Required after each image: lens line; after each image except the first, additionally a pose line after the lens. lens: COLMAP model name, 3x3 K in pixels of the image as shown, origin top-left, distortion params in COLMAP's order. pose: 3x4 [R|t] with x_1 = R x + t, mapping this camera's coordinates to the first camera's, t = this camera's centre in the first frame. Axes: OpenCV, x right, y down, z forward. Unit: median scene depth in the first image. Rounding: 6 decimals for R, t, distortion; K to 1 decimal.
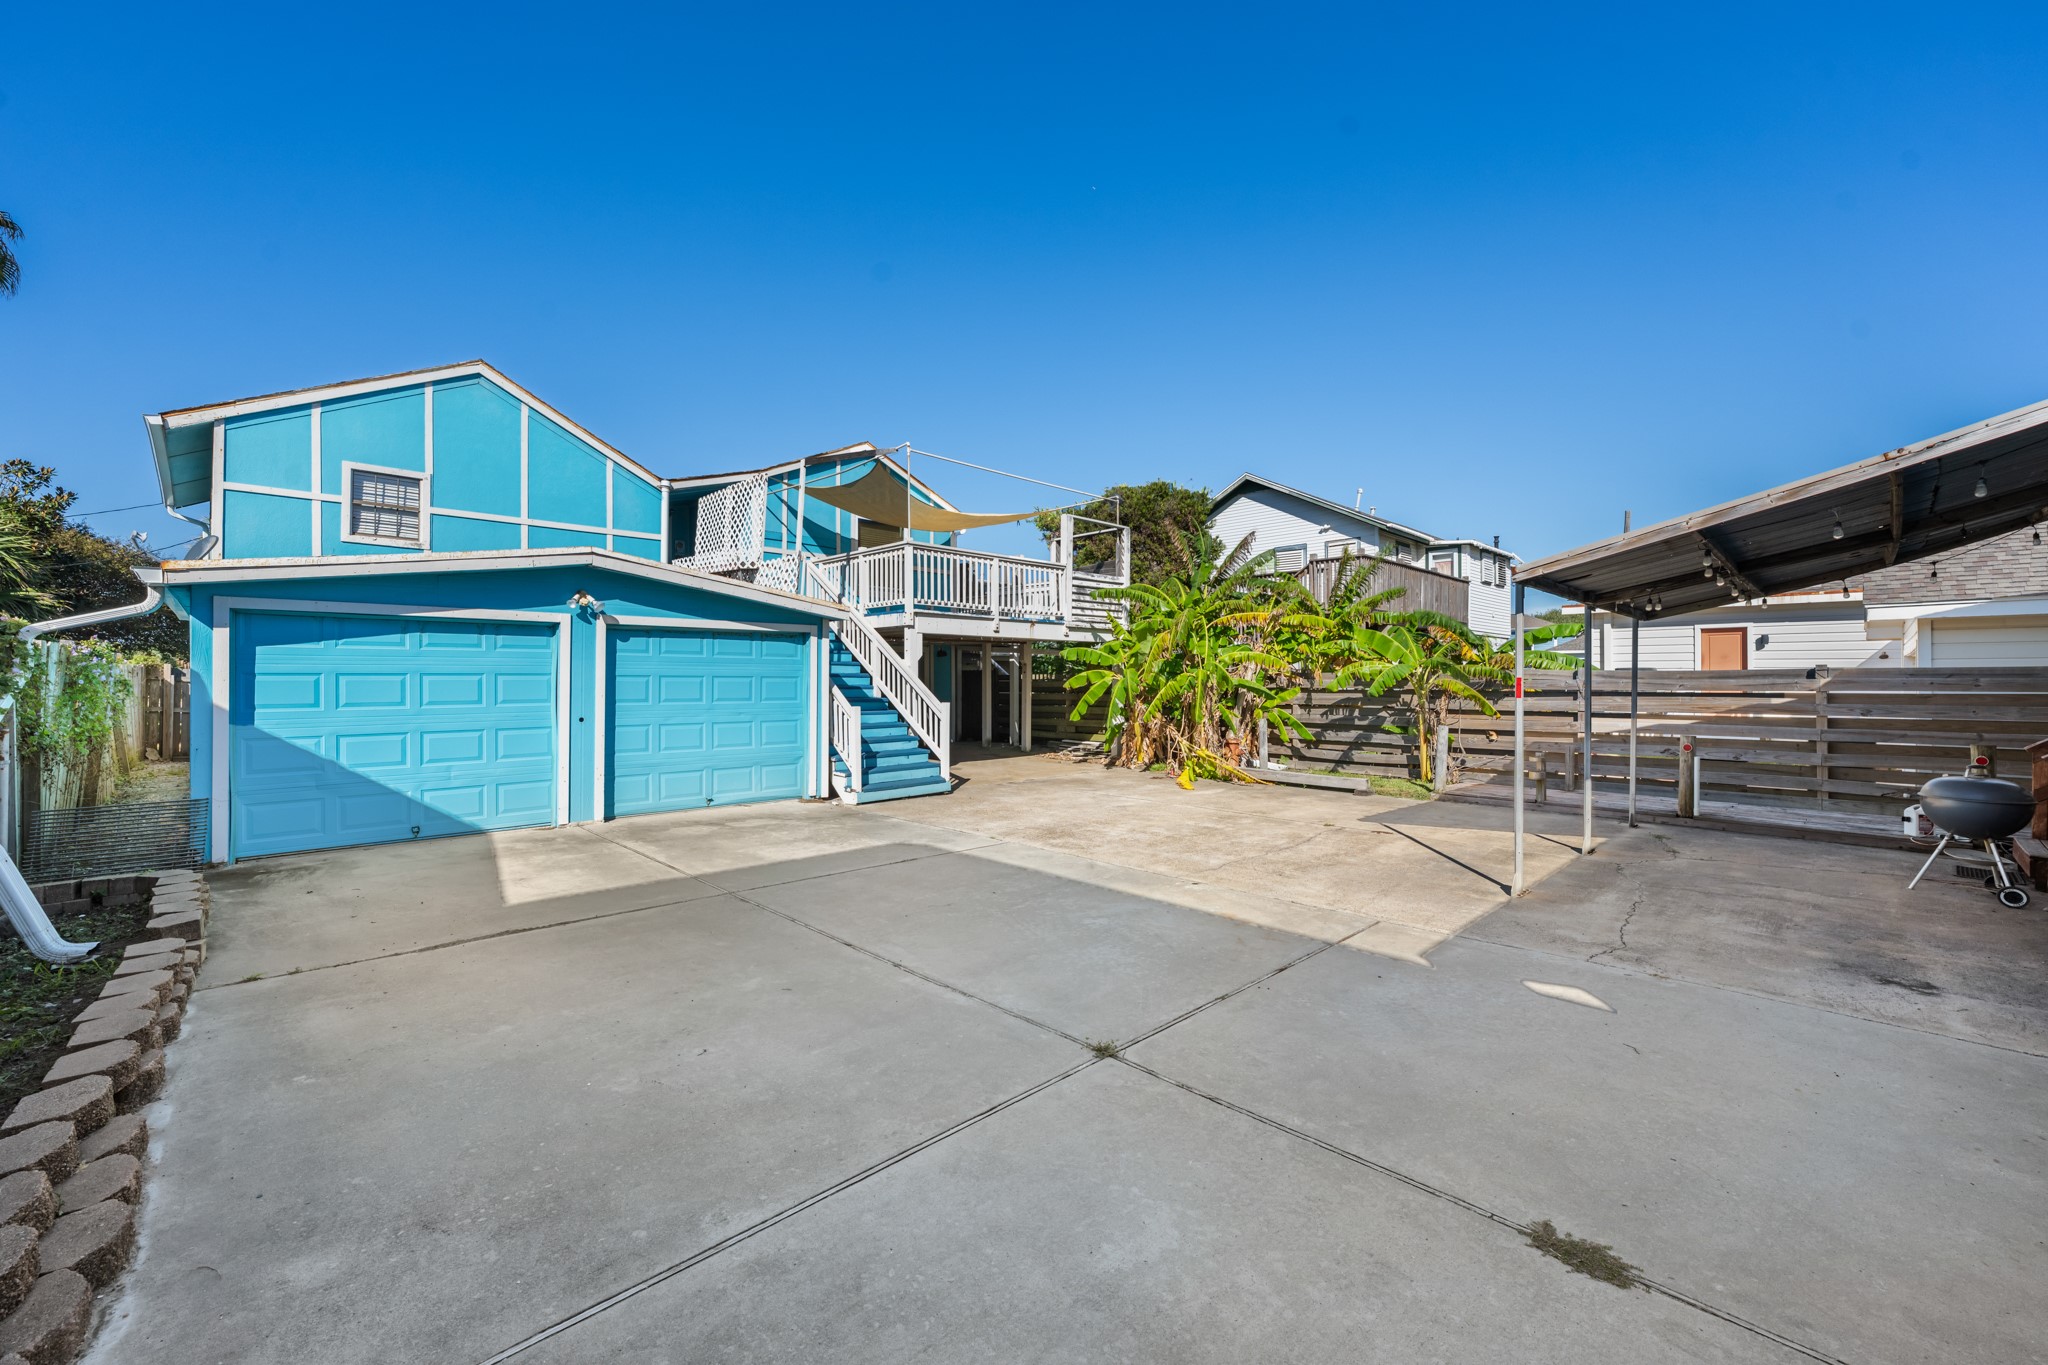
lens RADIAL K [[811.8, 0, 1023.8], [0, 811.8, 676.4], [0, 0, 1]] dist [0.003427, 0.000070]
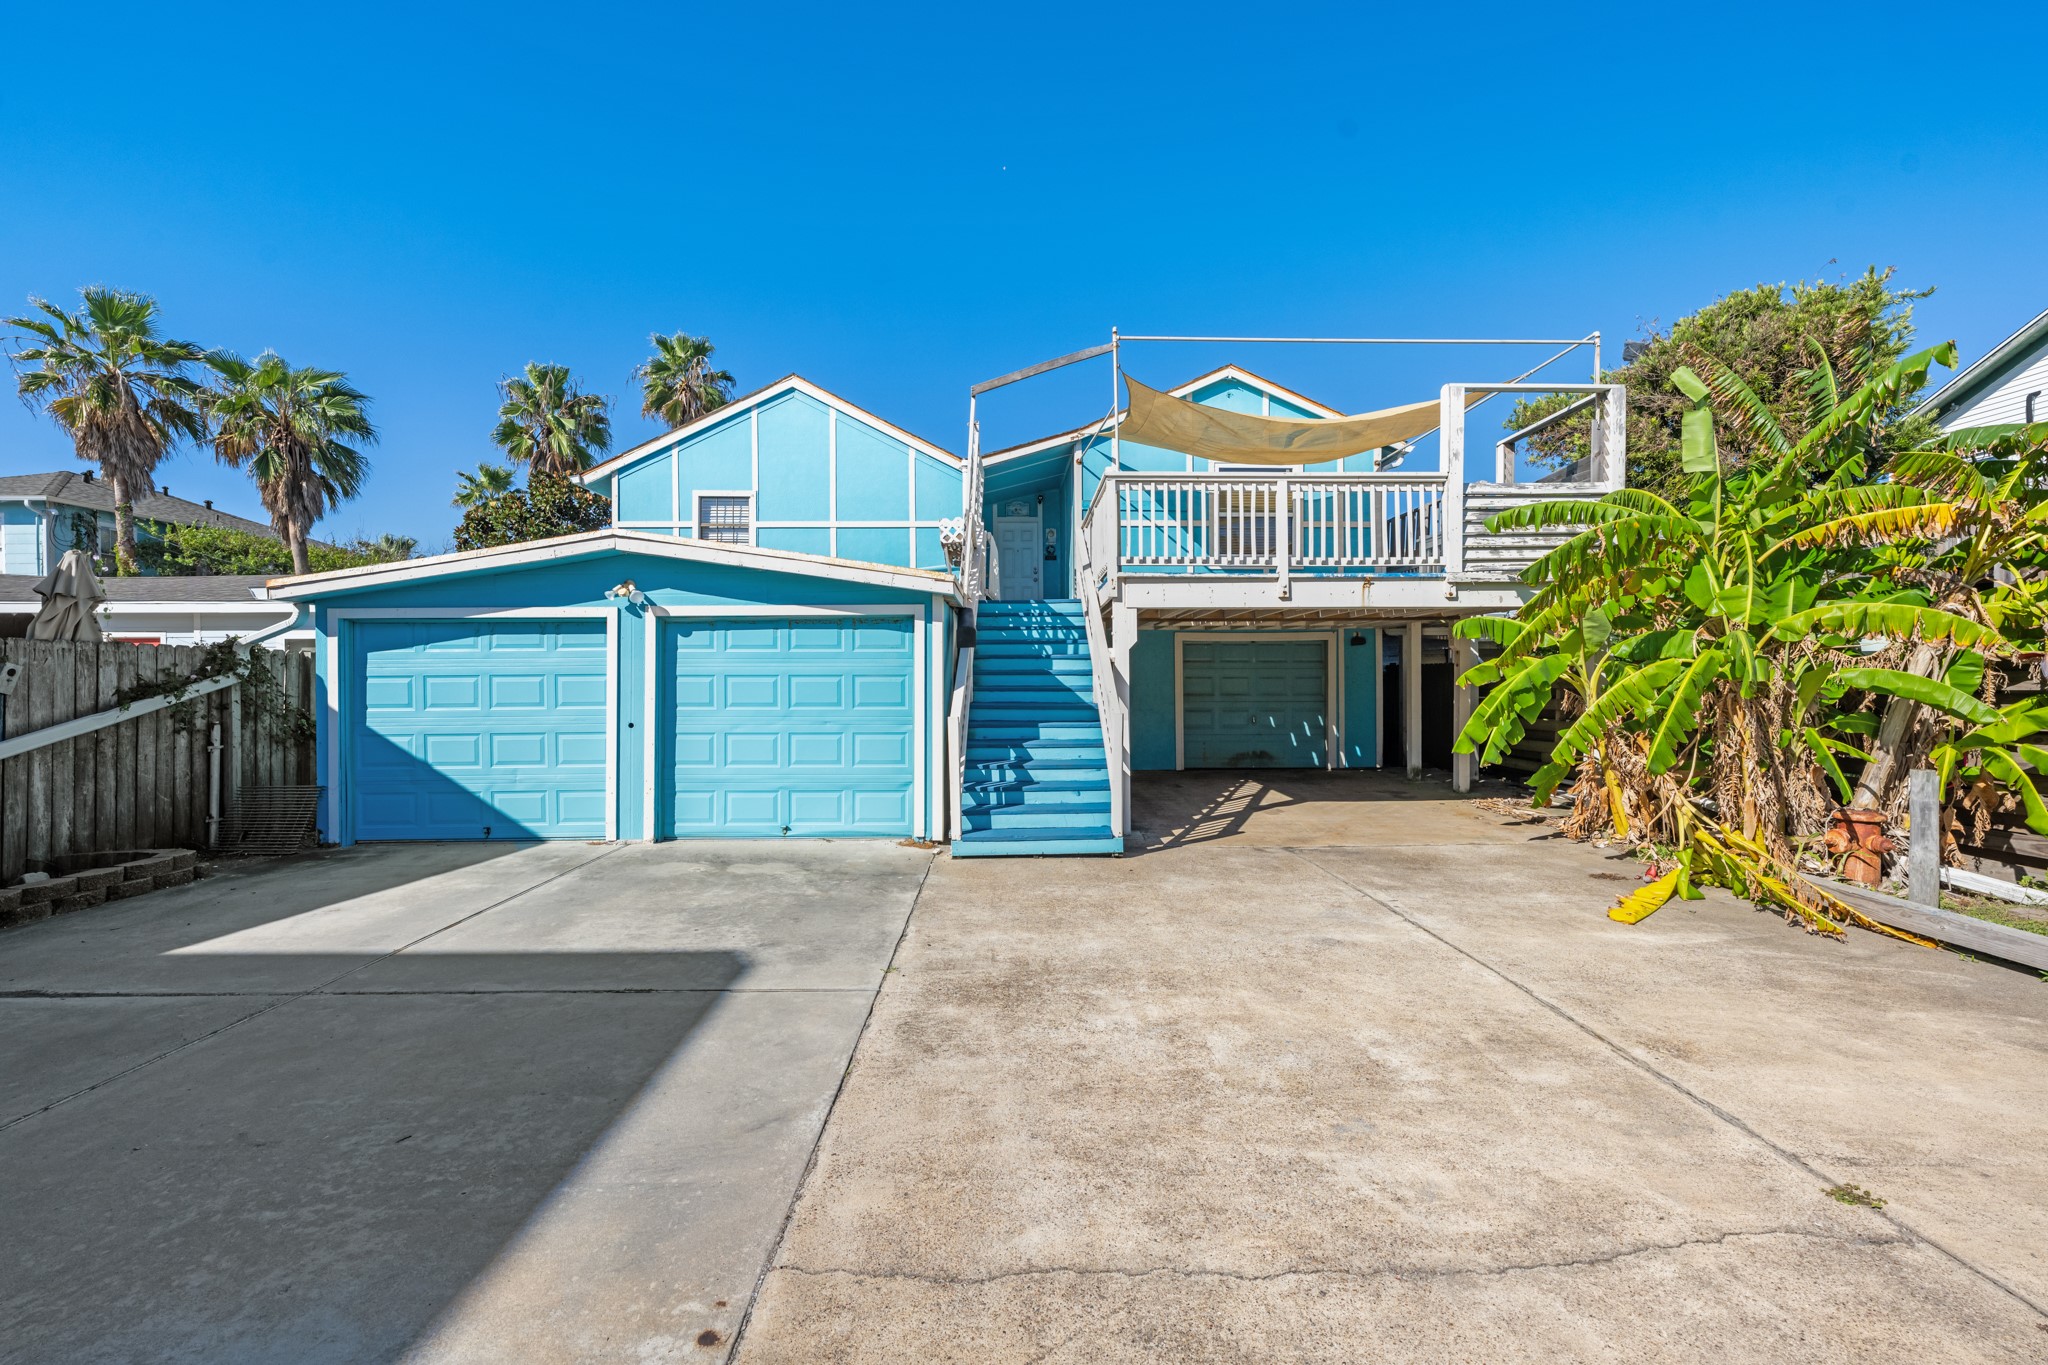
lens RADIAL K [[811.8, 0, 1027.1], [0, 811.8, 684.8], [0, 0, 1]] dist [0.003427, 0.000070]
pose [[0.727632, -0.001537, -0.685966, 0.350931], [0.008635, 0.999939, 0.006919, 0.005636], [0.685913, -0.010957, 0.727601, 0.593110]]
